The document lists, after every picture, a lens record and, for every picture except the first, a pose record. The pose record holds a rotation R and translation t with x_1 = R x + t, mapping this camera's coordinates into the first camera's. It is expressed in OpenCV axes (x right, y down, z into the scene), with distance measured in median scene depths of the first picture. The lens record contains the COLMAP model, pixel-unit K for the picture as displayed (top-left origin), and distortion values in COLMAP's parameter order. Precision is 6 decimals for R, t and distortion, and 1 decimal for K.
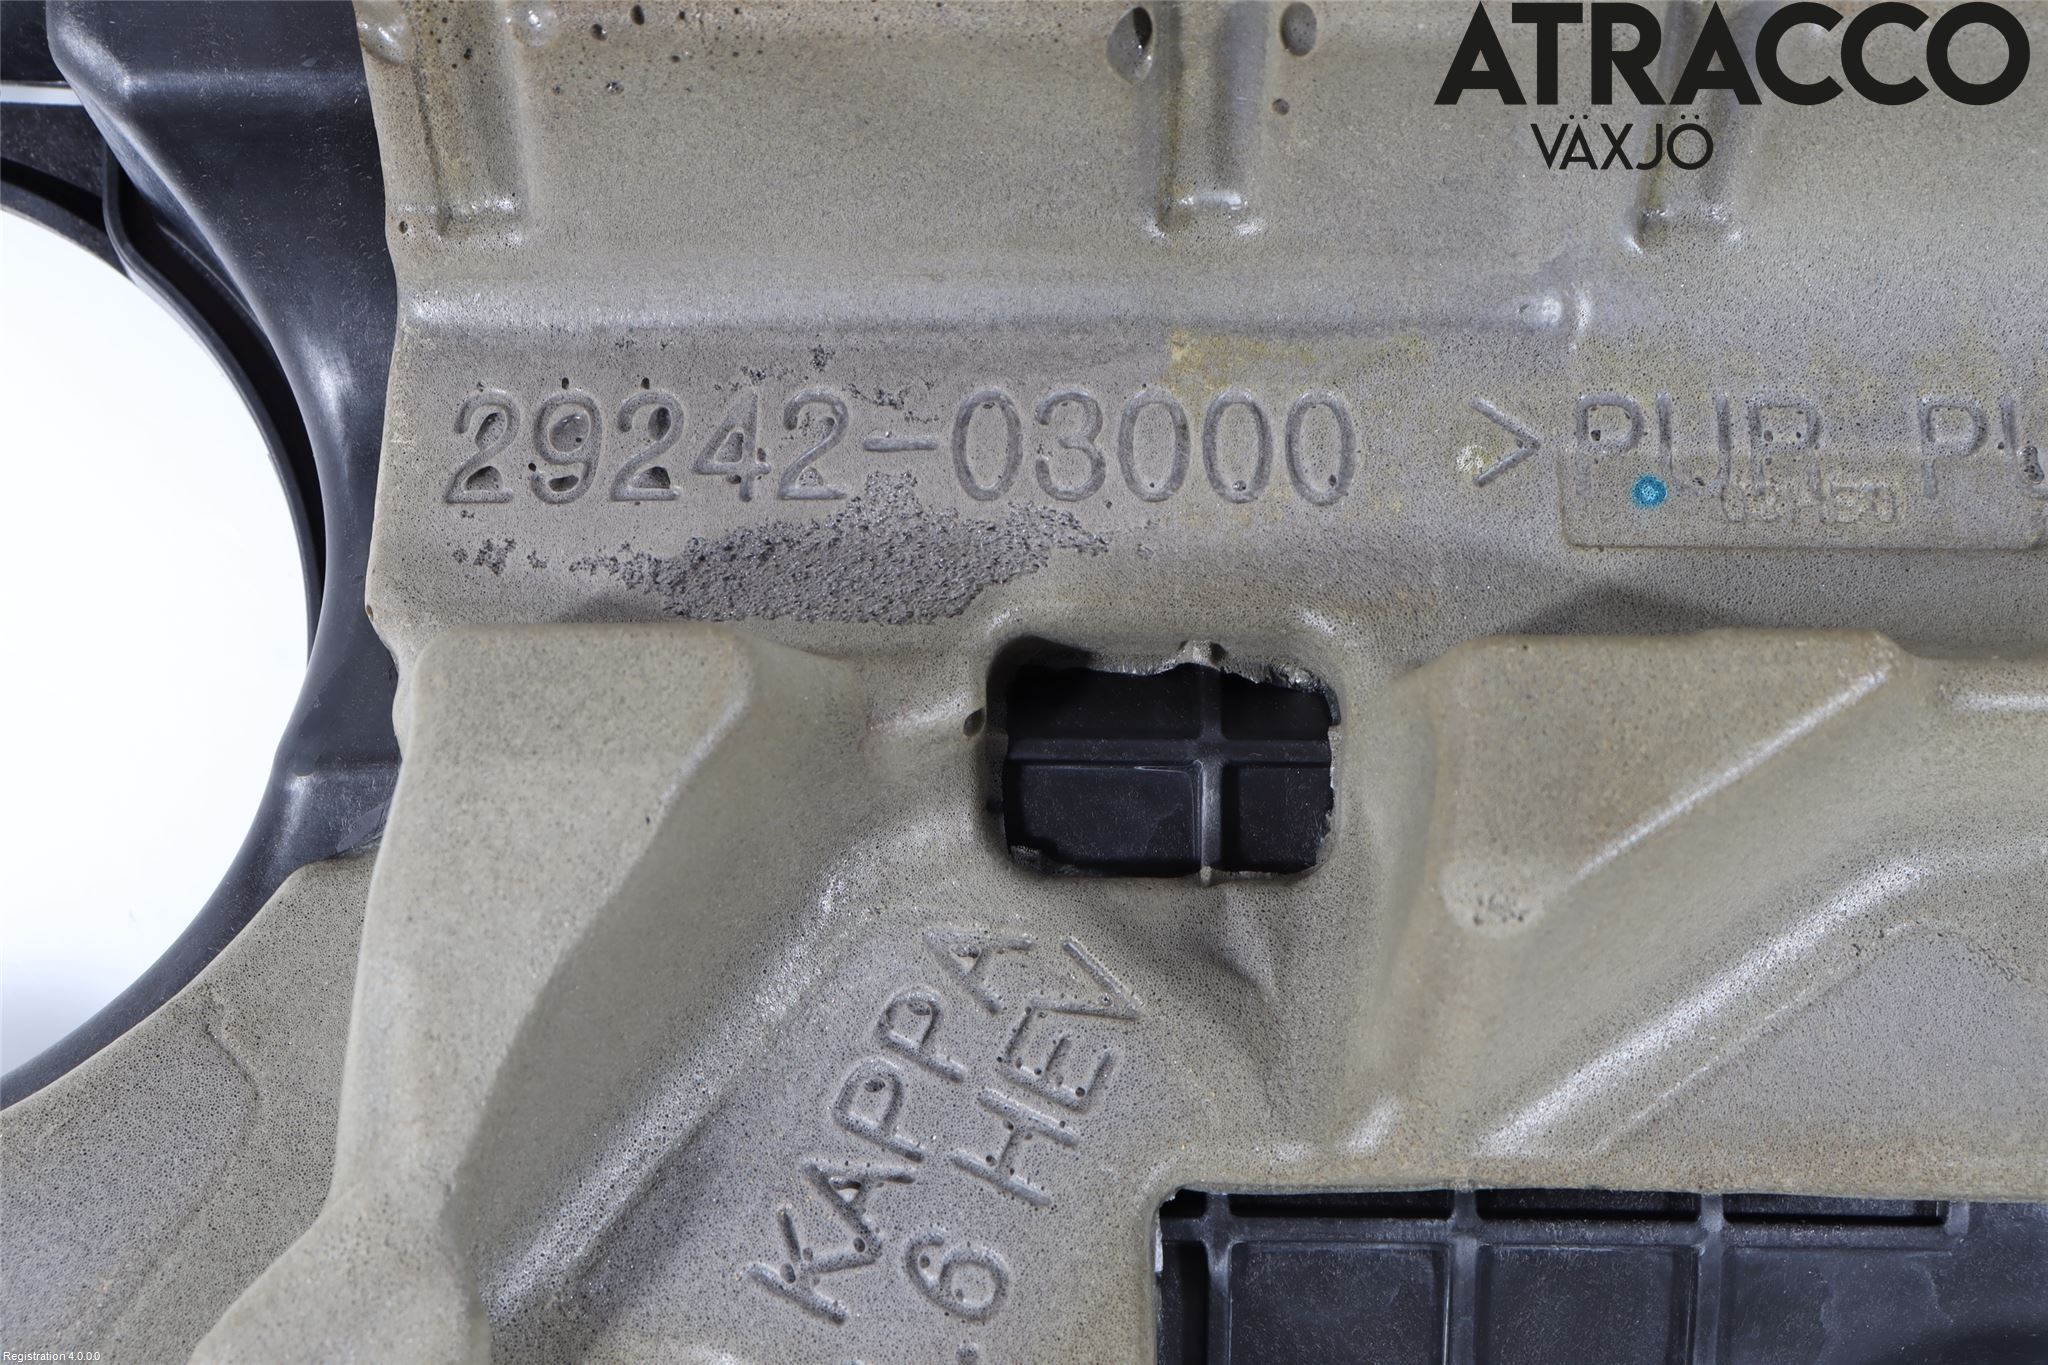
lens RADIAL K [[3372.5, 0, 1026.9], [0, 3372.5, 681.7], [0, 0, 1]] dist [-0.010057, 0.000000]
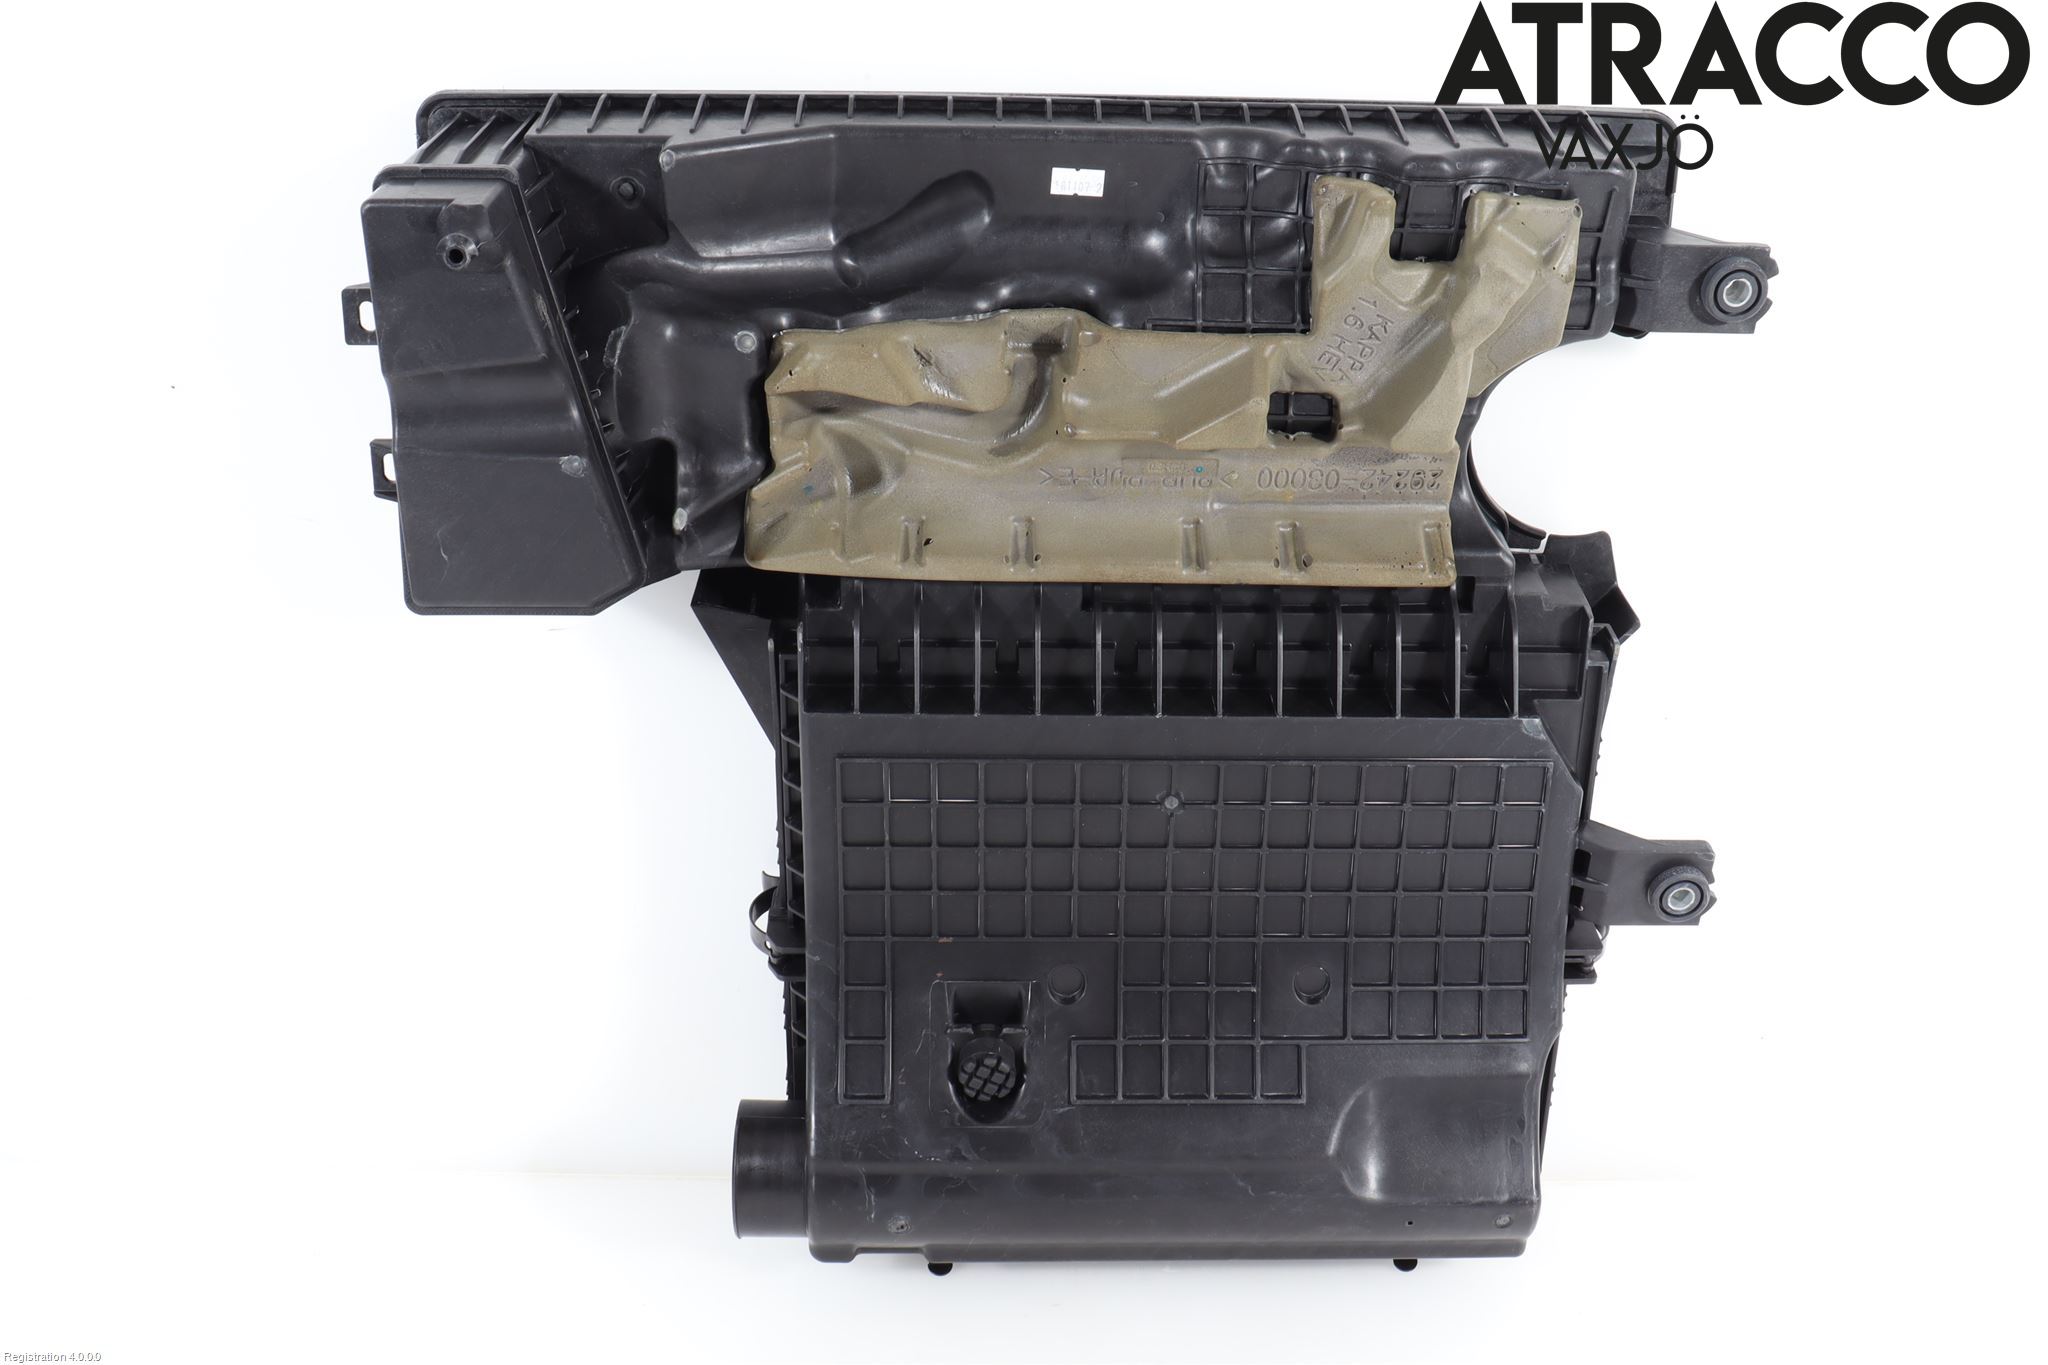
lens RADIAL K [[2110.4, 0, 1024.8], [0, 2110.4, 682.8], [0, 0, 1]] dist [-0.110549, 0.000000]
pose [[-0.999588, -0.004223, -0.028378, 0.529979], [0.011762, -0.962486, -0.271076, 0.477419], [-0.026169, -0.271298, 0.962139, -2.044398]]
